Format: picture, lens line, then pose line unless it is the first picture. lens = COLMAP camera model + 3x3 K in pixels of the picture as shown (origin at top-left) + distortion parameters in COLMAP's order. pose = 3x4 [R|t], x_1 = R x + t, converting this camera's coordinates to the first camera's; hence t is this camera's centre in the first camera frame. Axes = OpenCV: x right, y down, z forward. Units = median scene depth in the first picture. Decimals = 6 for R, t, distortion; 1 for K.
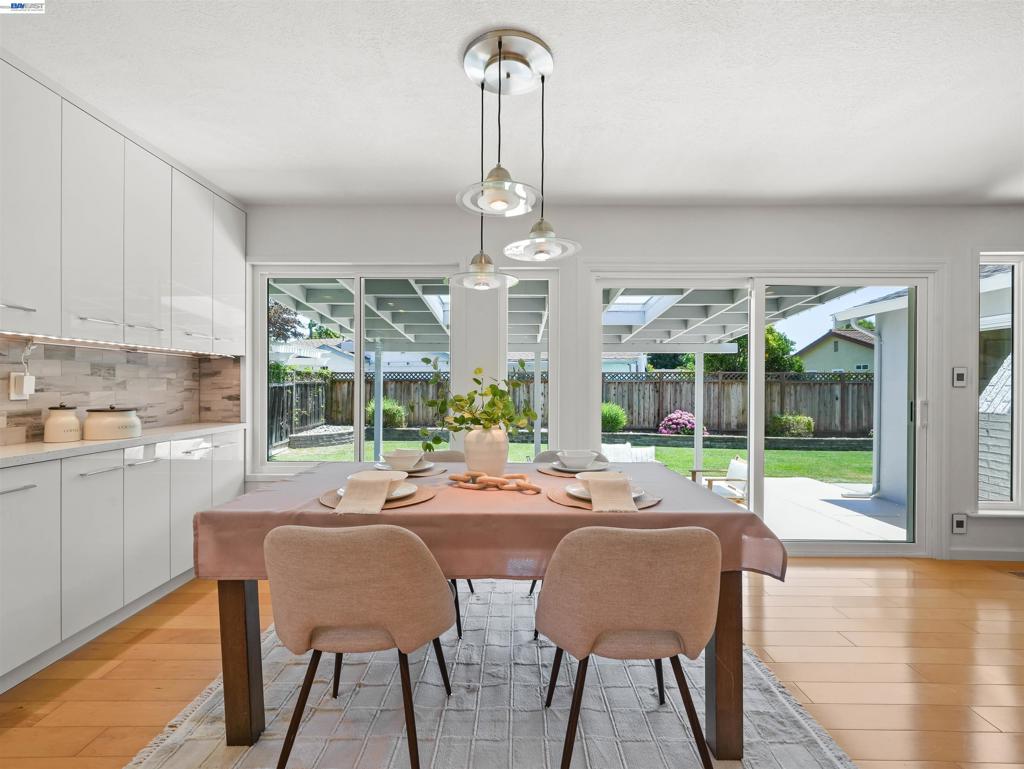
lens RADIAL K [[455.2, 0, 512.0], [0, 455.2, 384.5], [0, 0, 1]] dist [-0.000877, 0.000013]
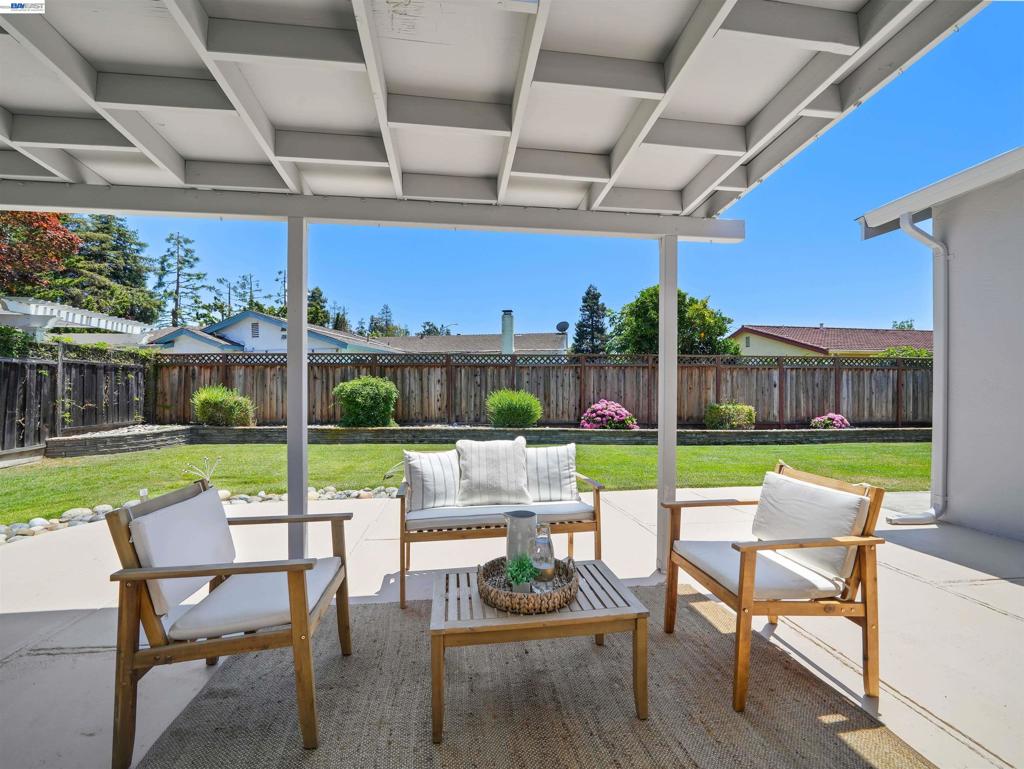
lens RADIAL K [[415.3, 0, 507.5], [0, 415.3, 391.2], [0, 0, 1]] dist [-0.013545, -0.000108]
pose [[0.990051, -0.003470, 0.140665, 0.088330], [0.003172, 0.999992, 0.002345, 0.038649], [-0.140672, -0.001876, 0.990055, 0.280885]]
